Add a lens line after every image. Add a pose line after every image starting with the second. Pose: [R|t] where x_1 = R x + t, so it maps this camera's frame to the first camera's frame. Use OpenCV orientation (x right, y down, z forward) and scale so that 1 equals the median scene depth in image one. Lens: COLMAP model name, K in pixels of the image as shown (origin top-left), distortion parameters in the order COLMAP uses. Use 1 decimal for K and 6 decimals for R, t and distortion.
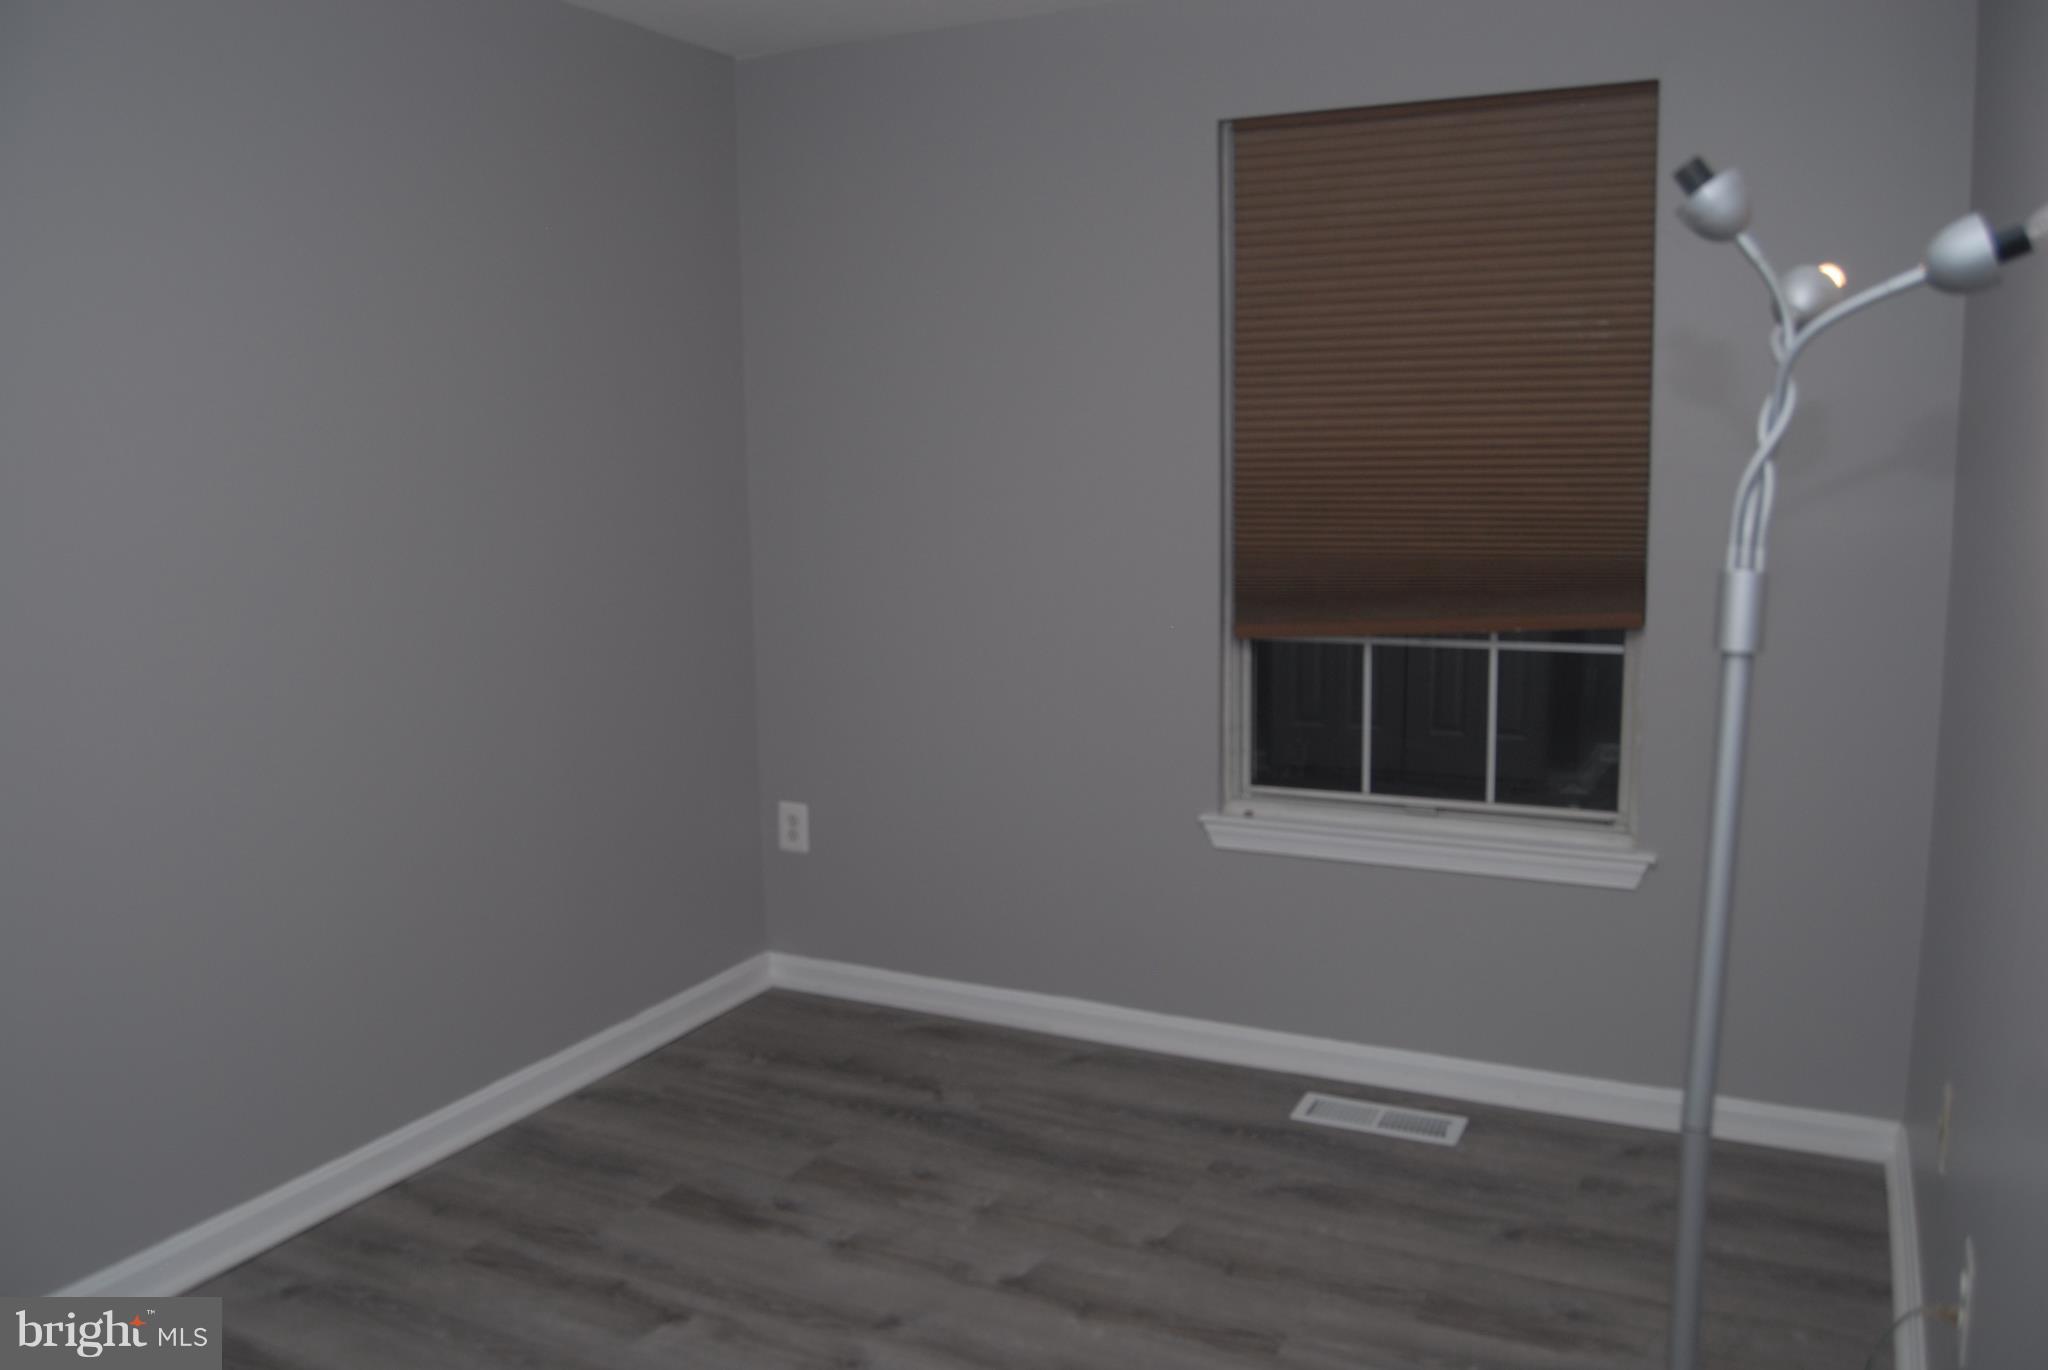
lens RADIAL K [[1614.5, 0, 1006.4], [0, 1614.5, 688.3], [0, 0, 1]] dist [-0.078296, 0.024396]
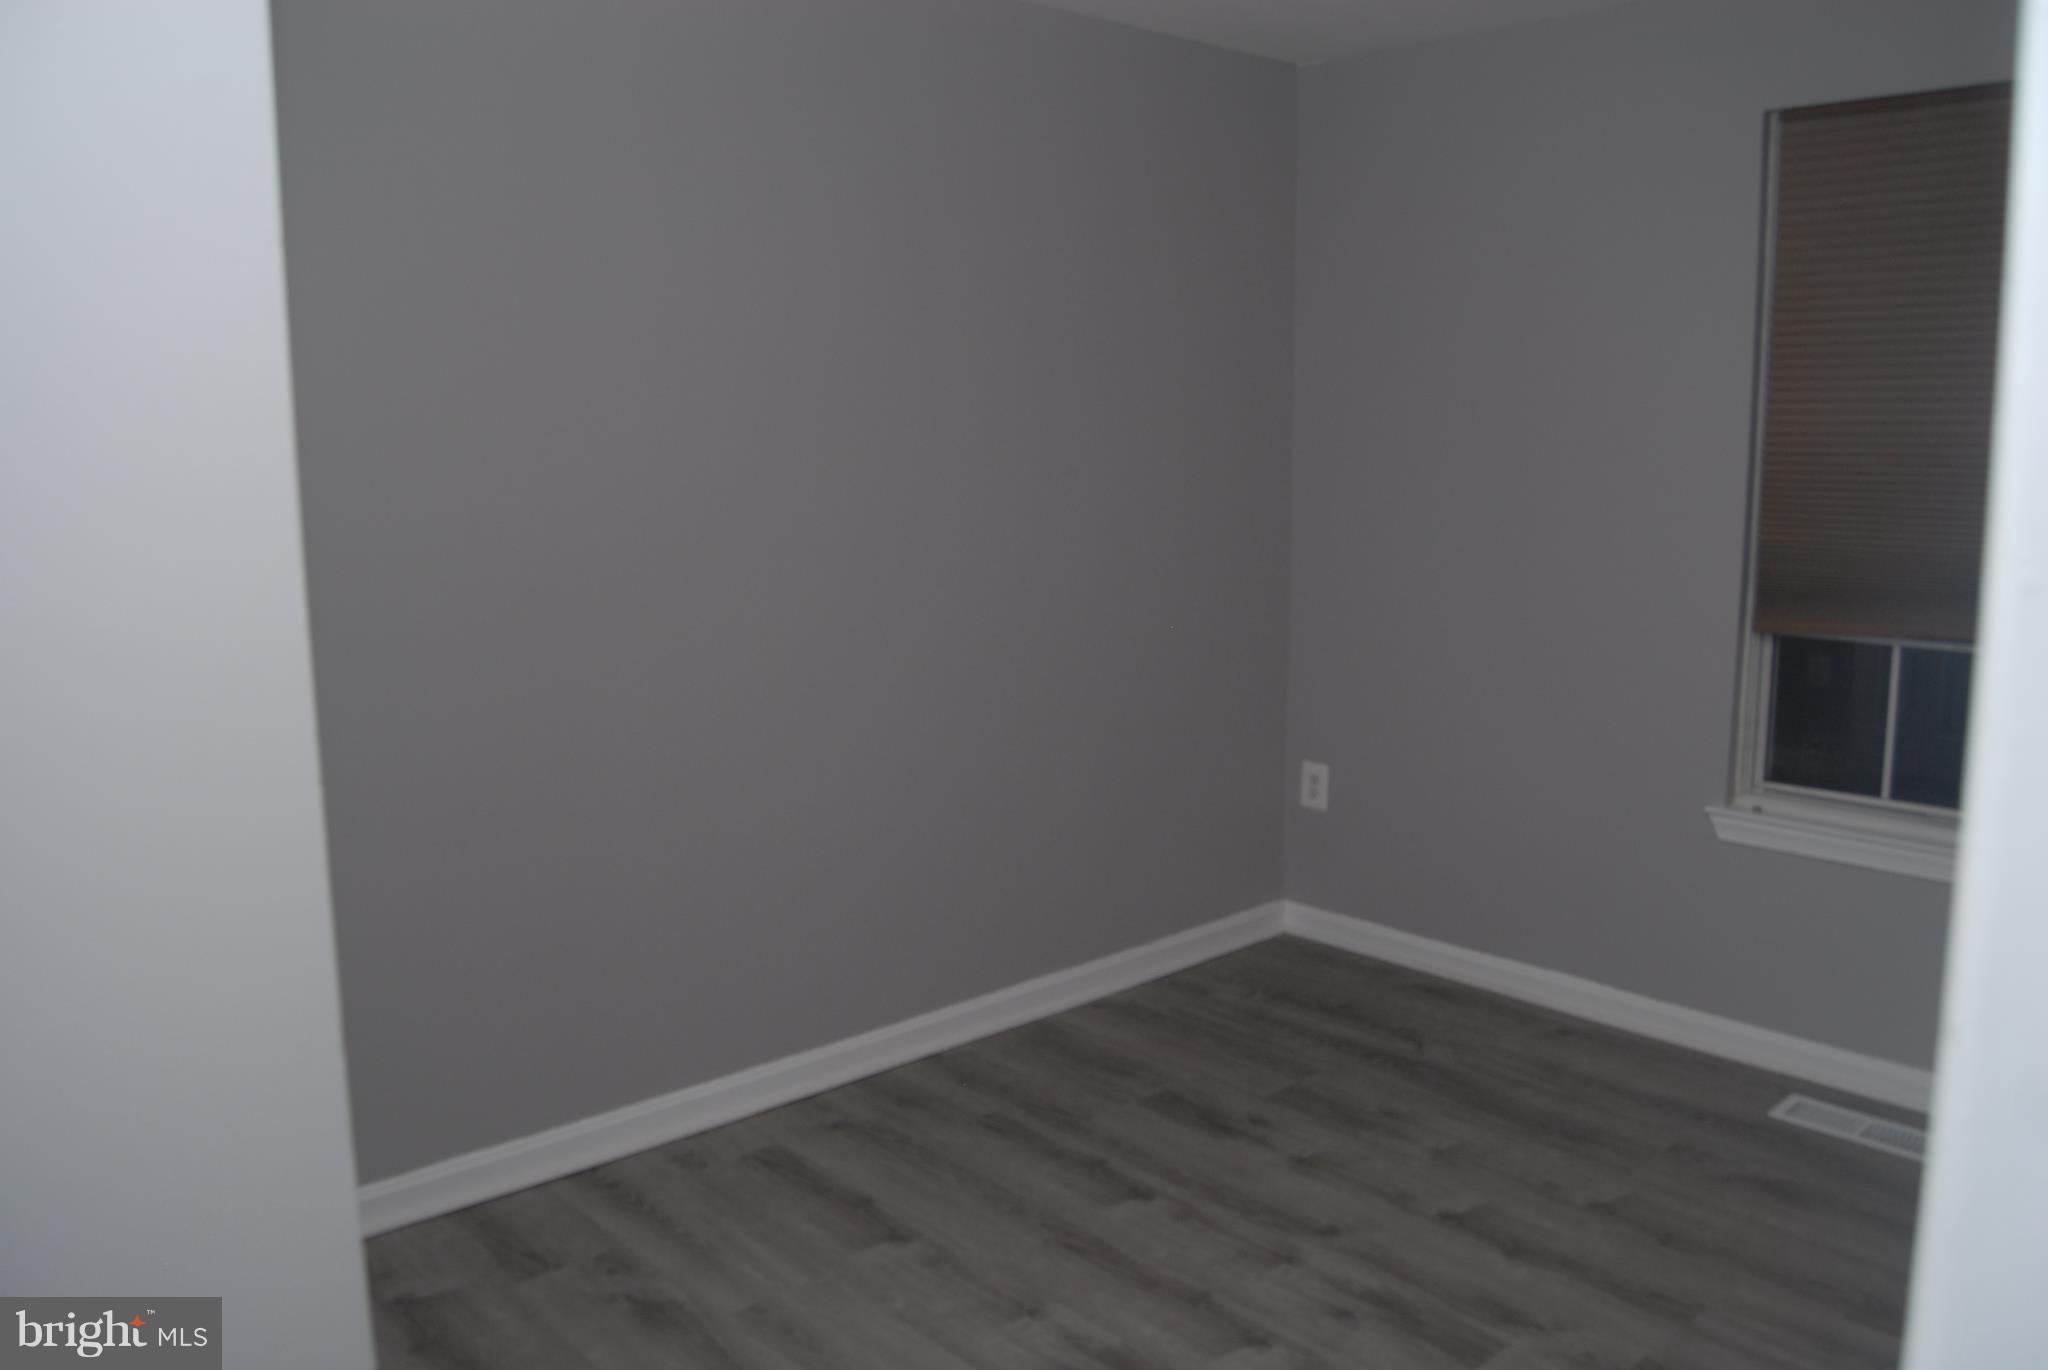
lens RADIAL K [[1614.5, 0, 1026.9], [0, 1614.5, 676.0], [0, 0, 1]] dist [-0.078296, 0.024396]
pose [[0.936401, 0.066175, -0.344636, 0.065690], [-0.061871, 0.997808, 0.023484, 0.000885], [0.345434, -0.000667, 0.938443, -0.082418]]
